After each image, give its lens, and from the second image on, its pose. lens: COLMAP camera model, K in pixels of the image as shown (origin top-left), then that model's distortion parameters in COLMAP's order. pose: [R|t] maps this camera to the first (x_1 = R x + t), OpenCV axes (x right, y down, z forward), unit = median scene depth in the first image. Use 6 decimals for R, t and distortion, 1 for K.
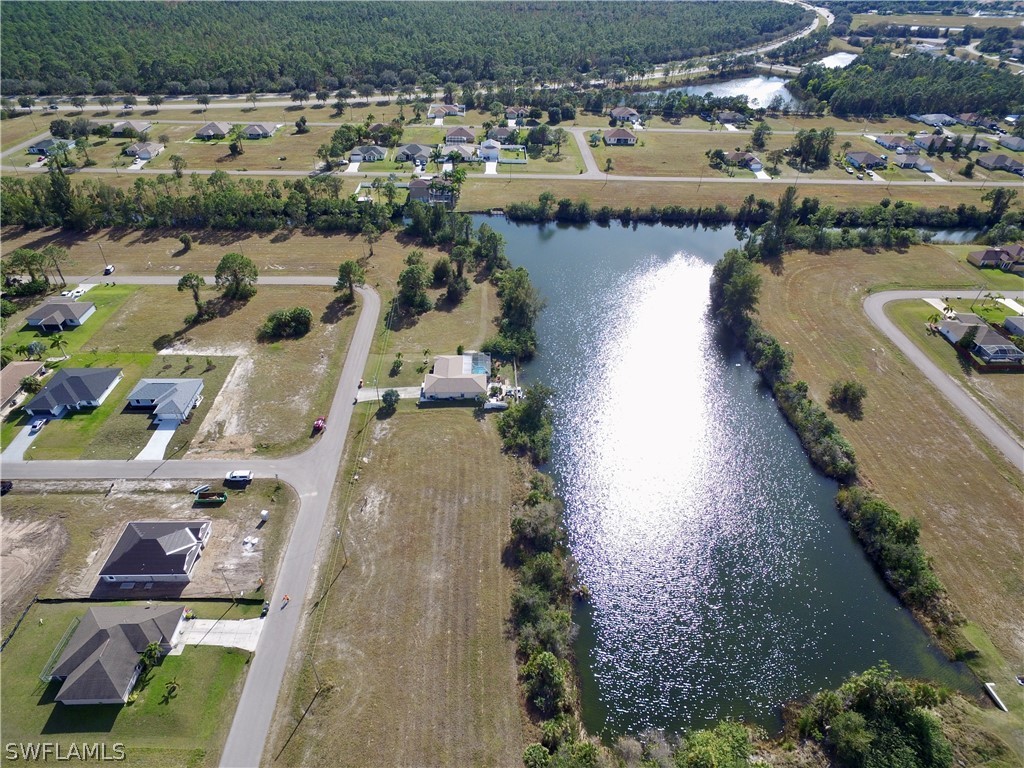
lens RADIAL K [[598.3, 0, 506.0], [0, 598.3, 390.4], [0, 0, 1]] dist [-0.017450, 0.016945]
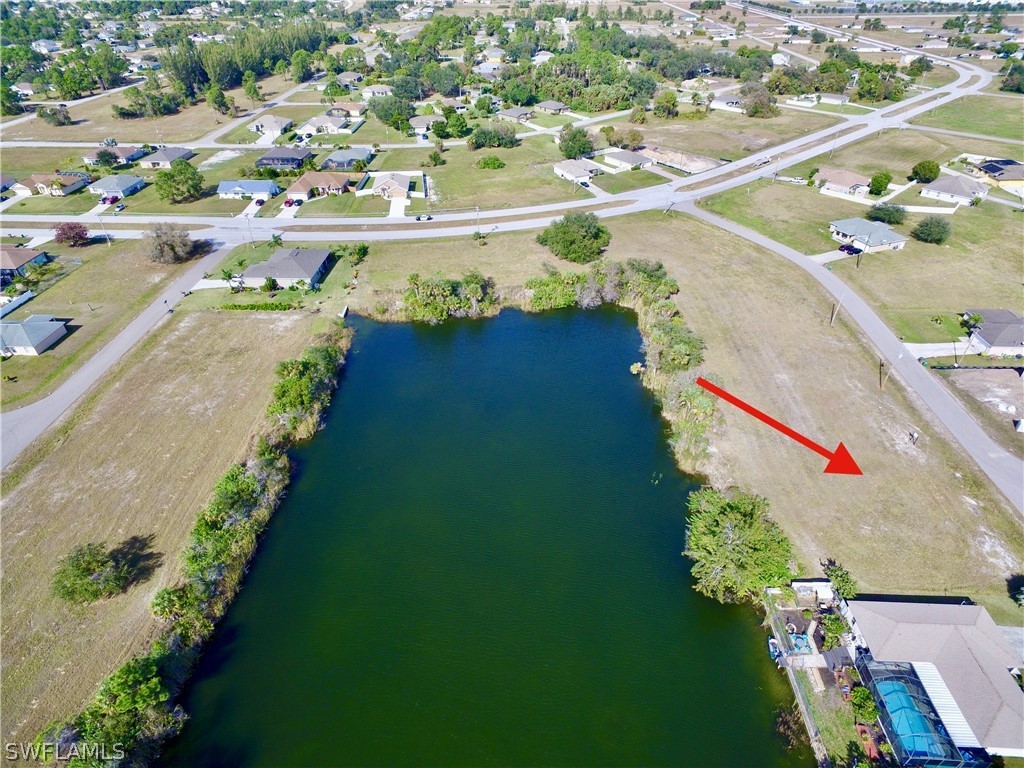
lens RADIAL K [[595.6, 0, 506.1], [0, 595.6, 390.4], [0, 0, 1]] dist [-0.014534, 0.016003]
pose [[-0.996894, -0.059355, 0.051761, 0.226200], [0.034089, 0.267273, 0.963018, -0.512090], [-0.070994, 0.961791, -0.264420, 0.988267]]
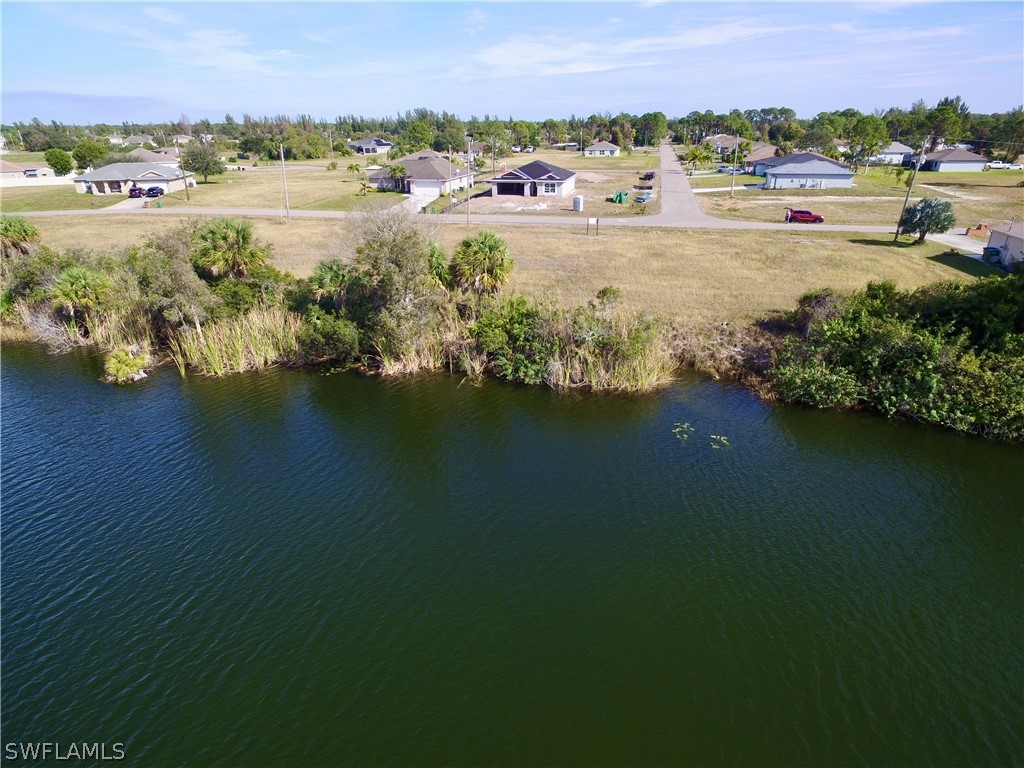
lens RADIAL K [[595.6, 0, 506.1], [0, 595.6, 390.4], [0, 0, 1]] dist [-0.014534, 0.016003]
pose [[-0.260660, 0.376413, -0.889027, 0.258517], [-0.594379, 0.663079, 0.455017, 0.070813], [0.760769, 0.647024, 0.050894, 0.840136]]
